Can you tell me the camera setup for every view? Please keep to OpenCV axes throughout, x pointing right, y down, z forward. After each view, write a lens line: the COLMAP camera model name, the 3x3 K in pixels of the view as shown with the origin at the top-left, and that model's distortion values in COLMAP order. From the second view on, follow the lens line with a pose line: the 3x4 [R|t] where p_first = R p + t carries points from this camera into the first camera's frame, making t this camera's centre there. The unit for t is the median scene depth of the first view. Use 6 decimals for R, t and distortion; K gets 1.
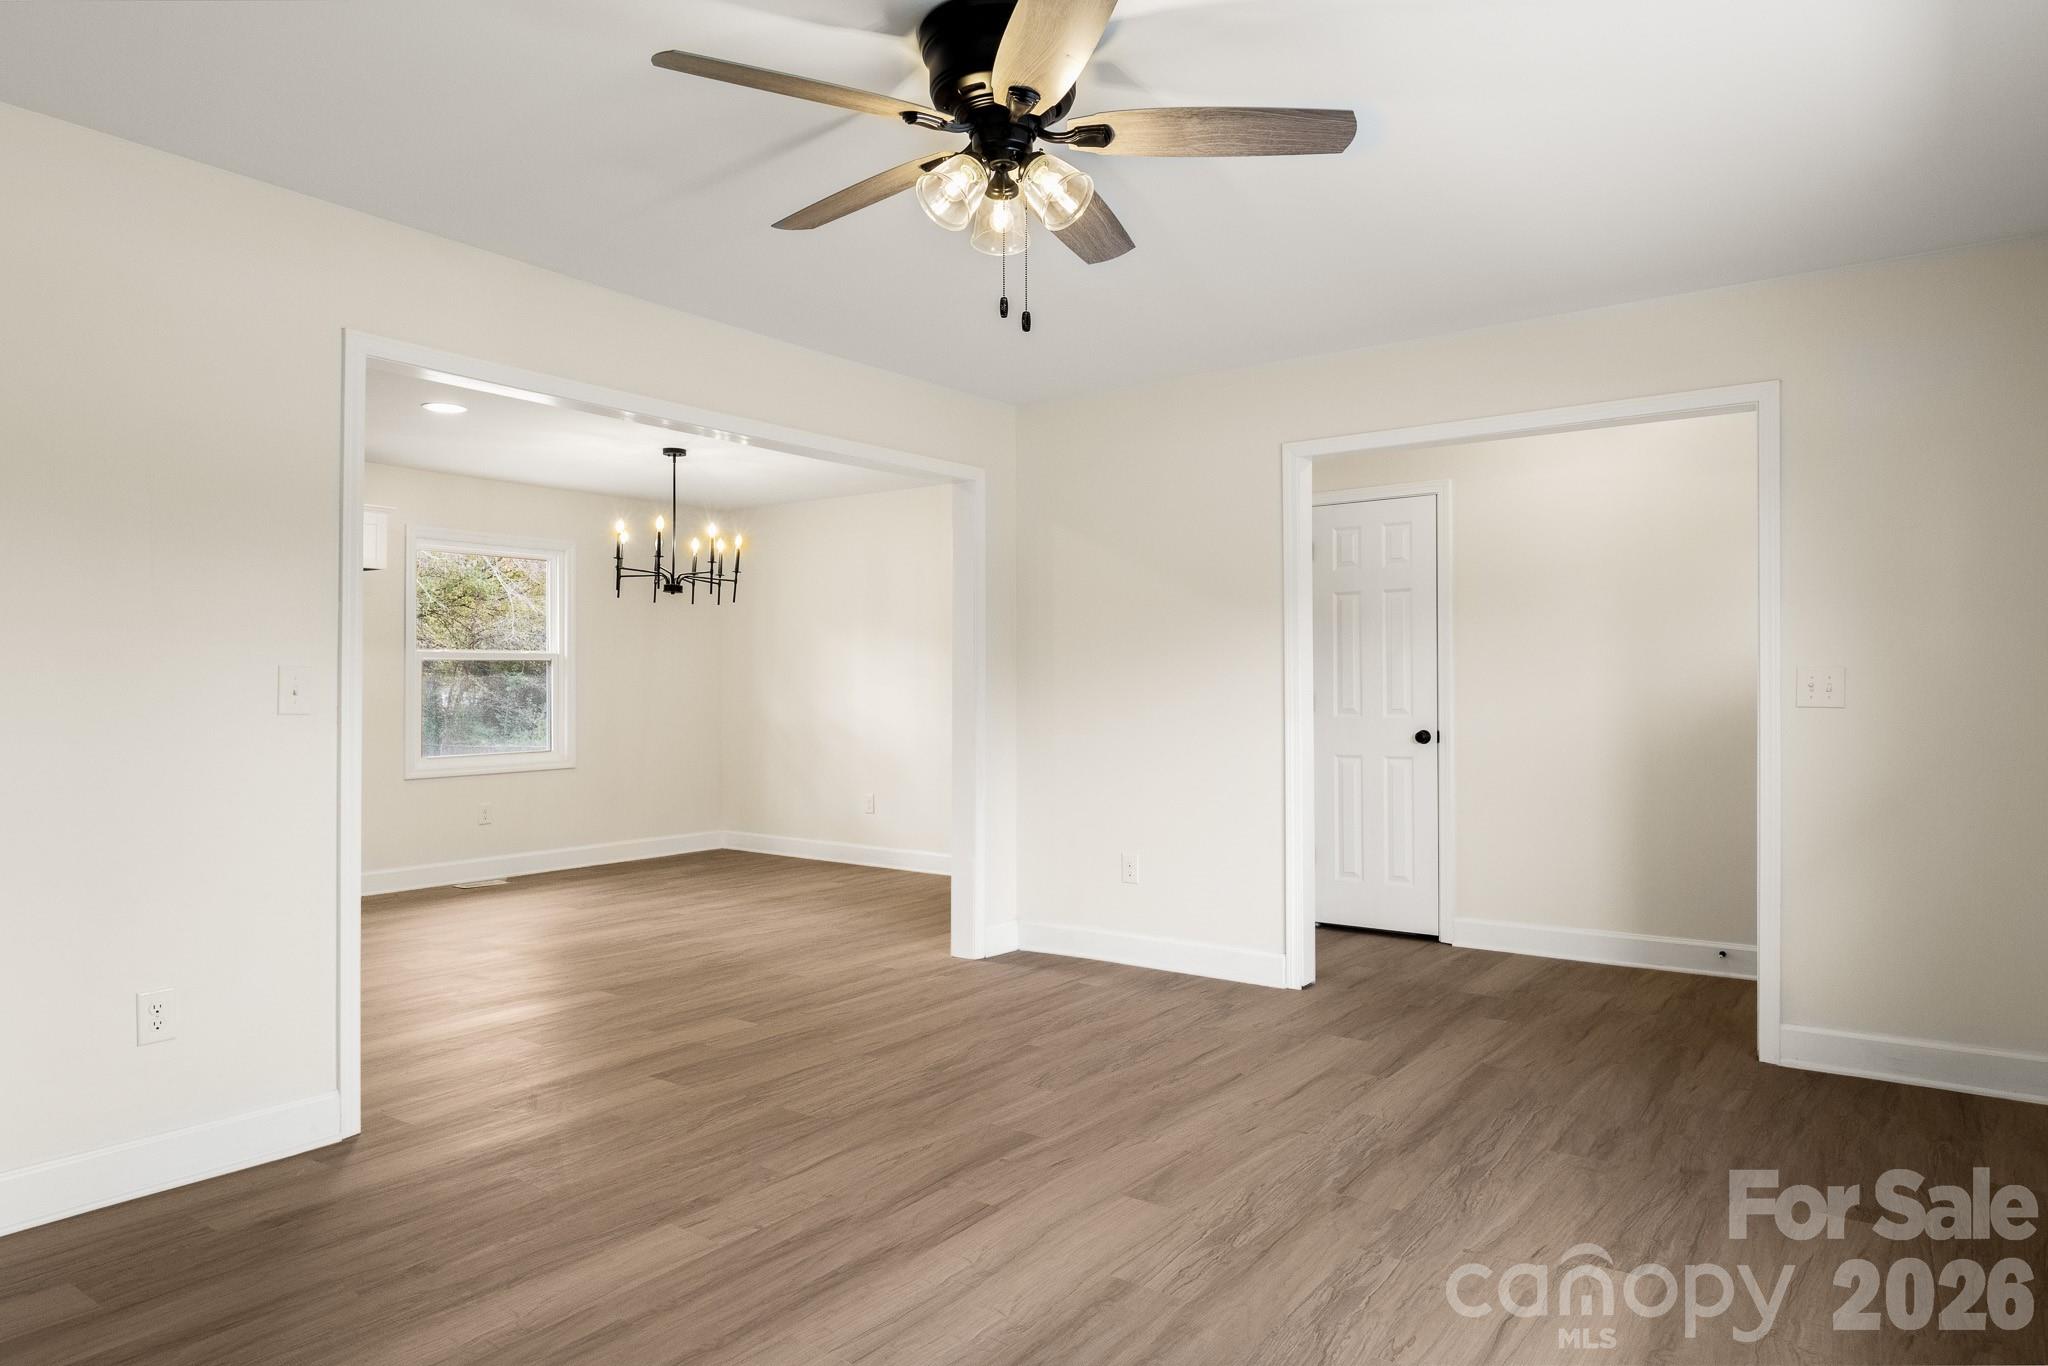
lens RADIAL K [[1263.5, 0, 1024.0], [0, 1263.5, 683.0], [0, 0, 1]] dist [0.000030, 0.000828]
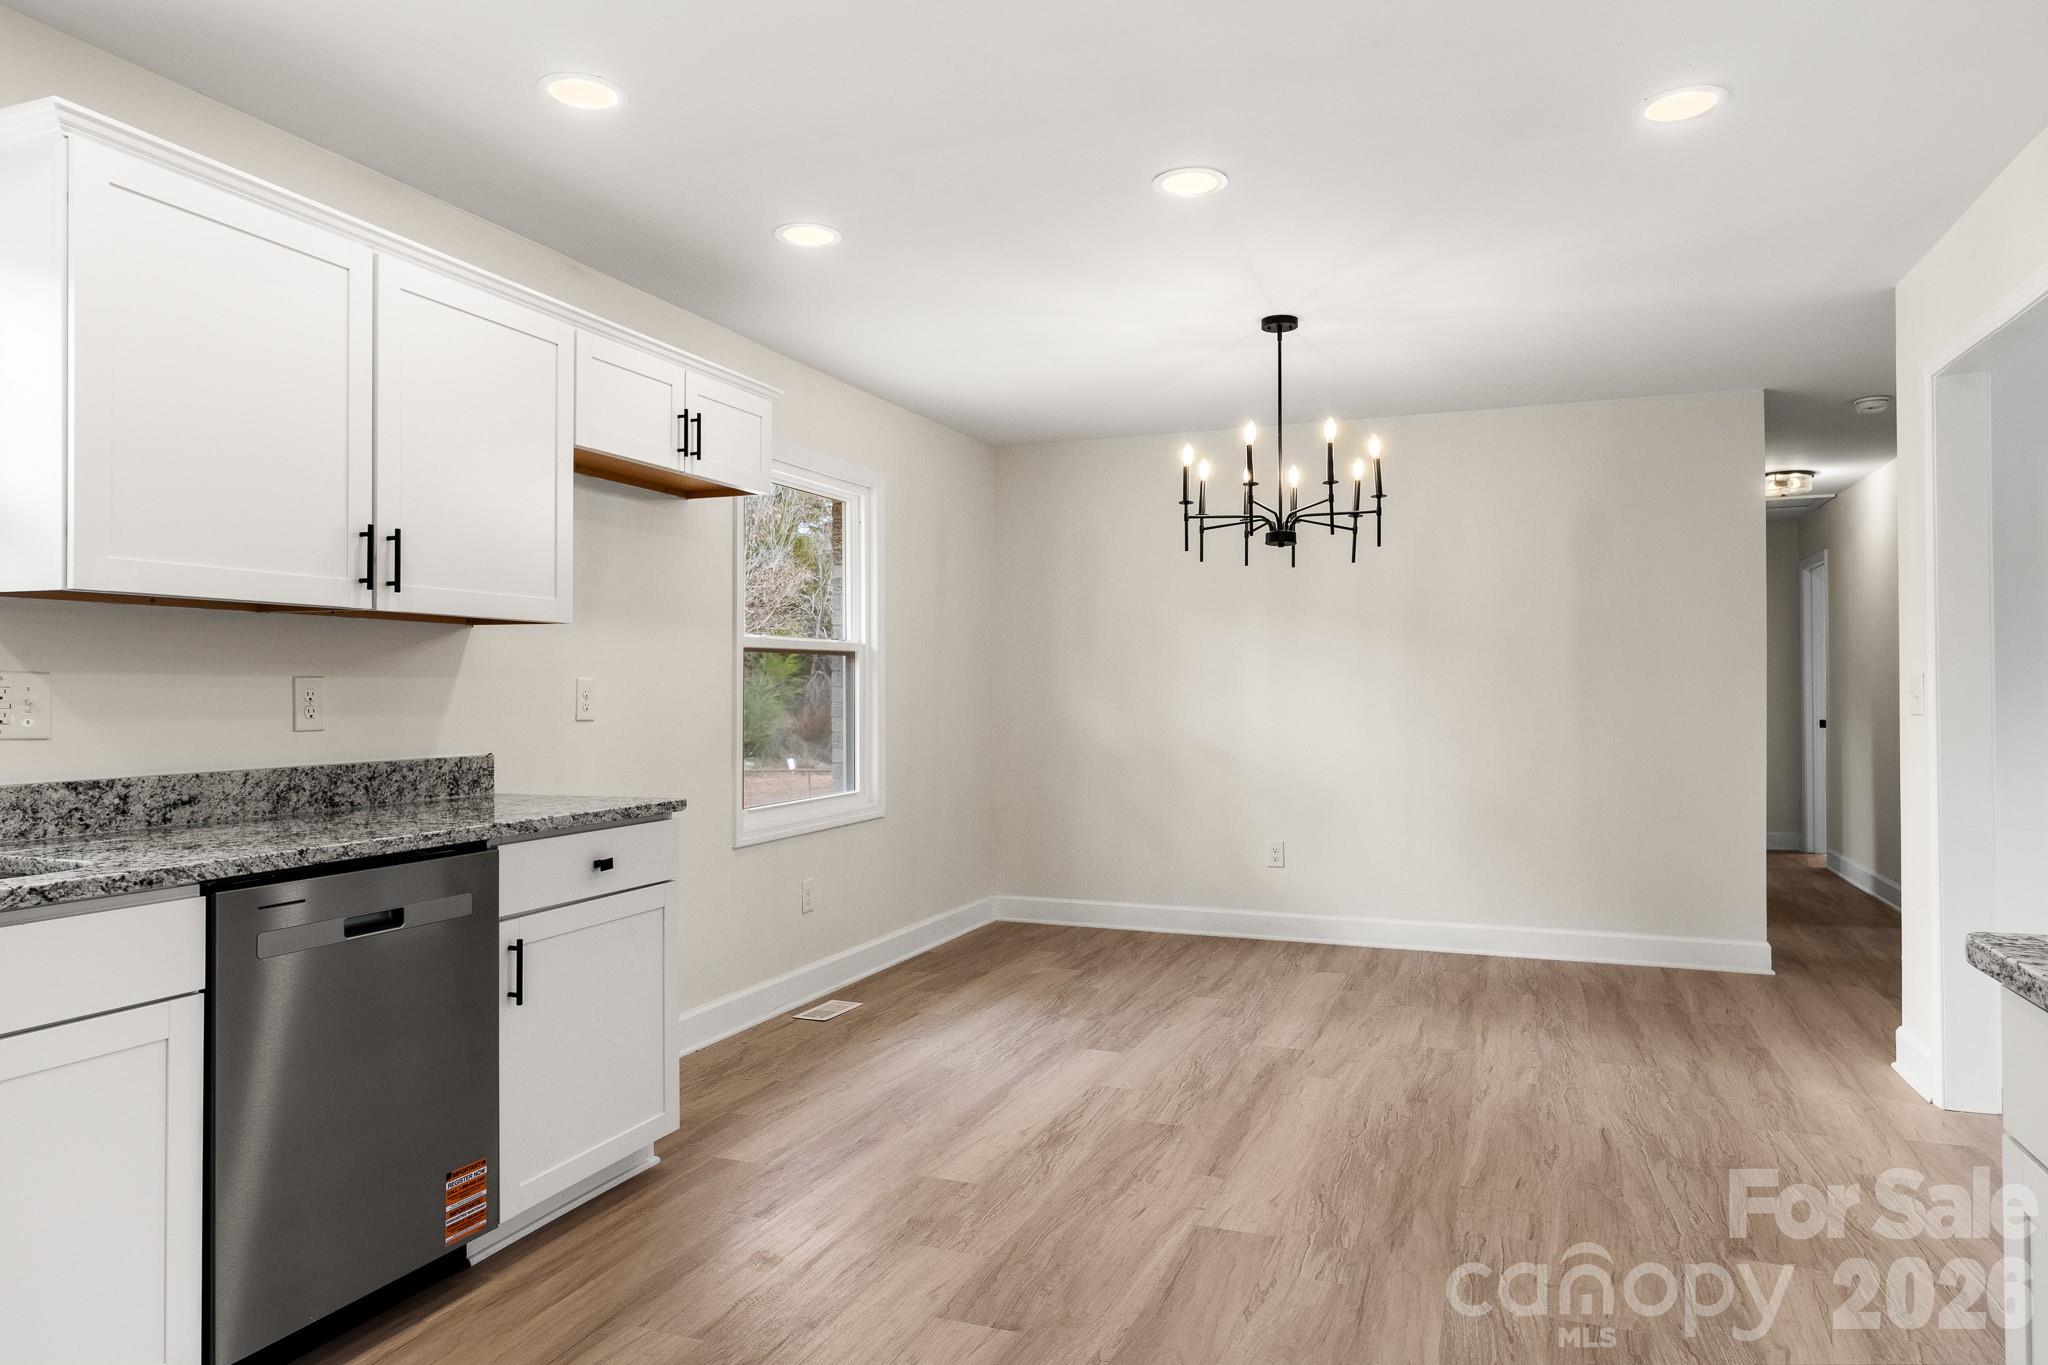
lens RADIAL K [[1294.9, 0, 1024.0], [0, 1294.9, 682.5], [0, 0, 1]] dist [0.001653, 0.001366]
pose [[0.965022, -0.002287, 0.262158, -0.939053], [0.003256, 0.999989, -0.003260, -0.001312], [-0.262148, 0.003999, 0.965019, 0.666195]]
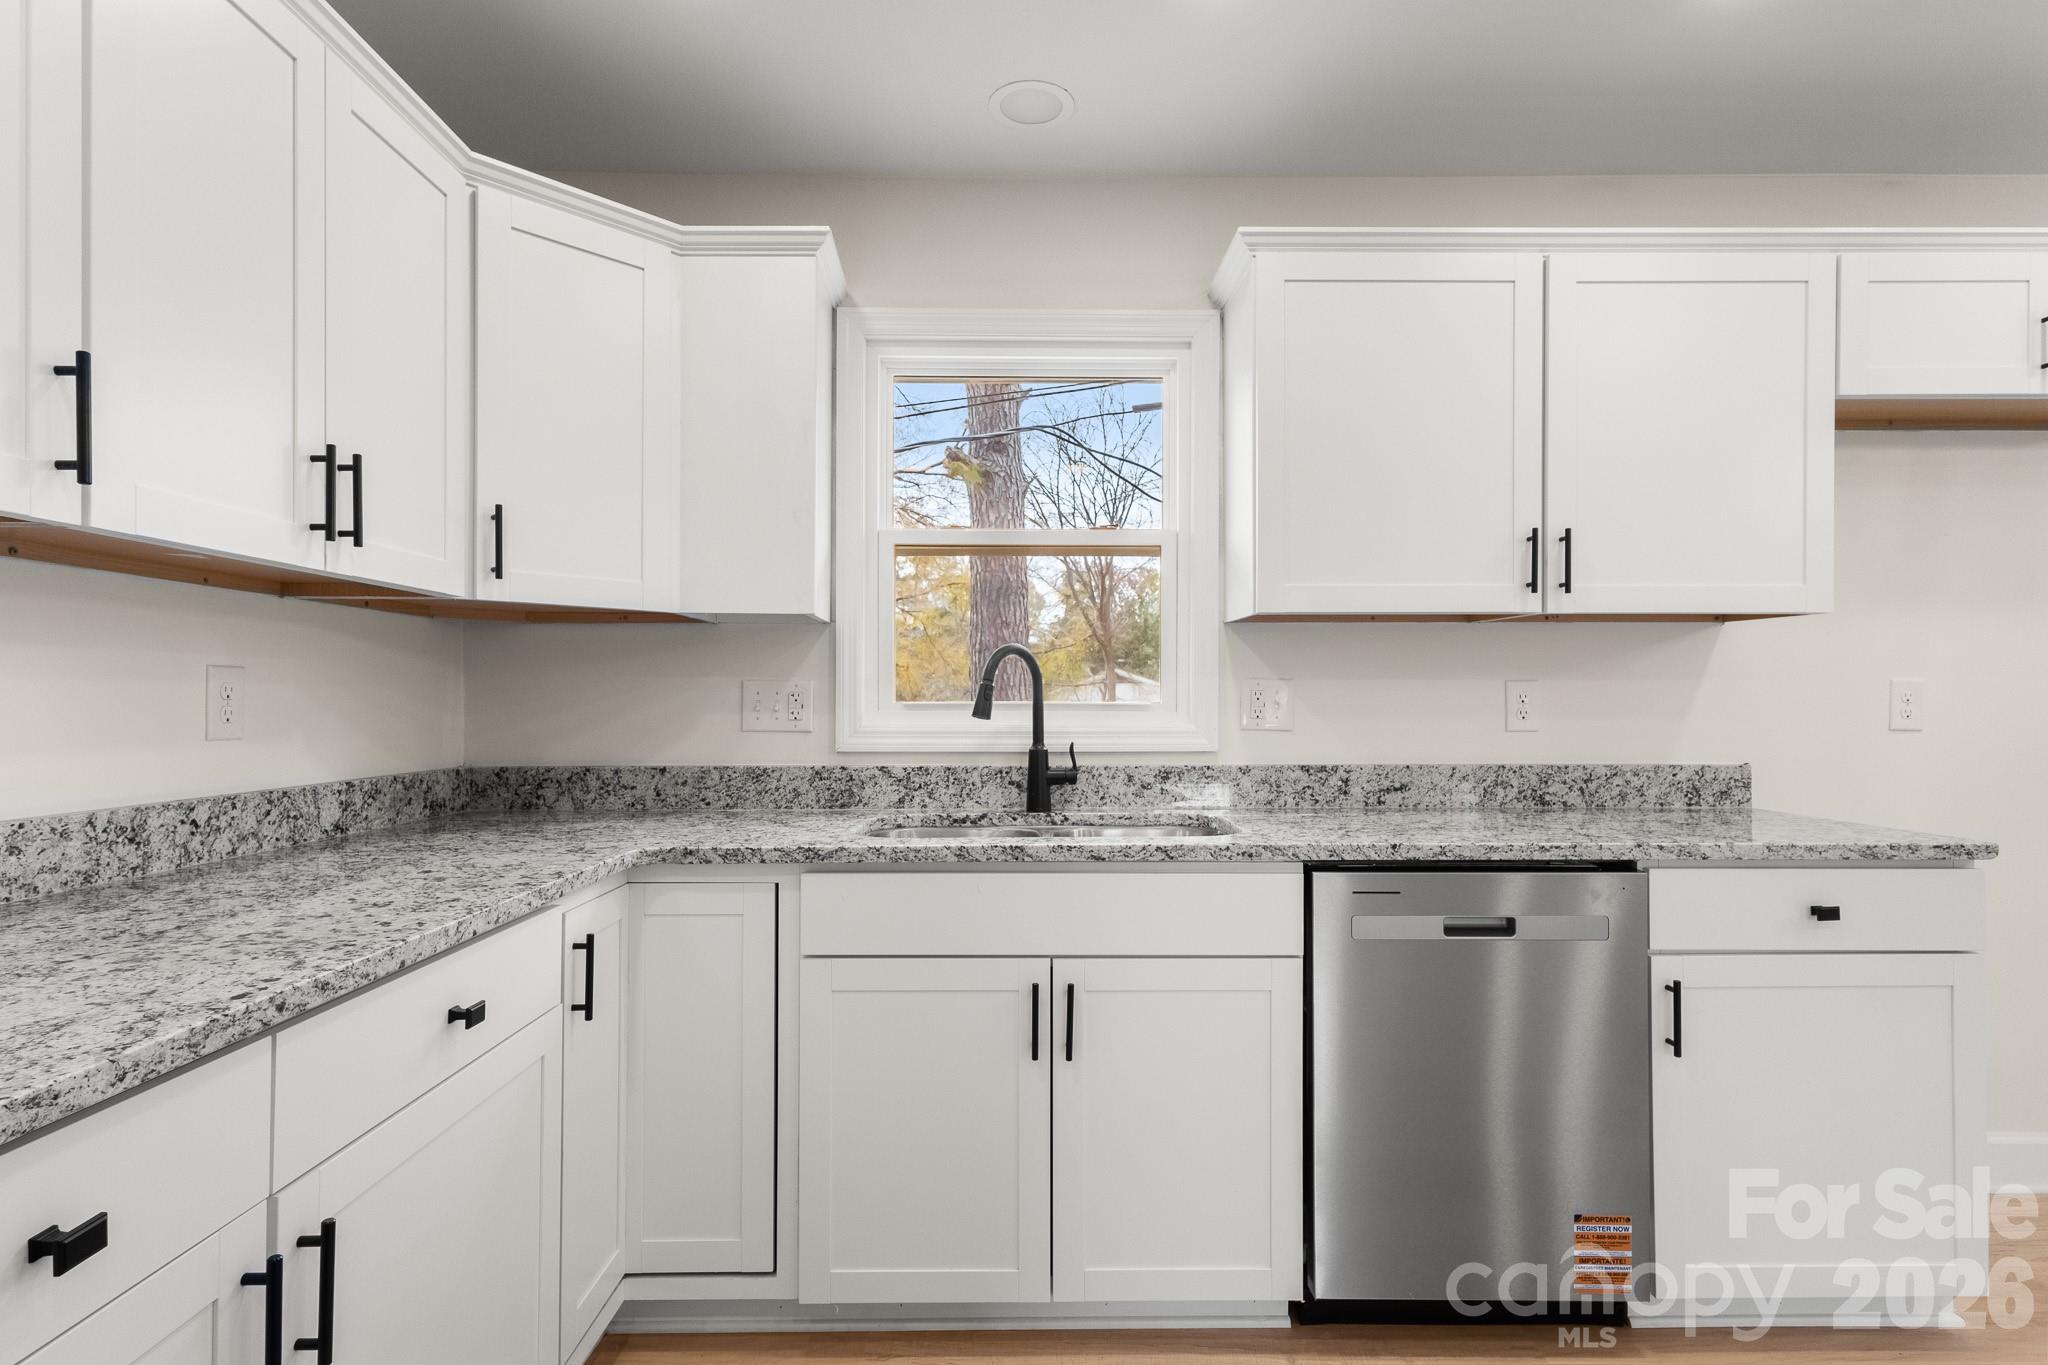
lens RADIAL K [[1064.2, 0, 1024.0], [0, 1064.2, 682.5], [0, 0, 1]] dist [0.016240, -0.000623]
pose [[0.604417, -0.008131, -0.796627, -0.807132], [0.003176, 0.999965, -0.007797, -0.002715], [0.796662, 0.002183, 0.604421, 0.856180]]
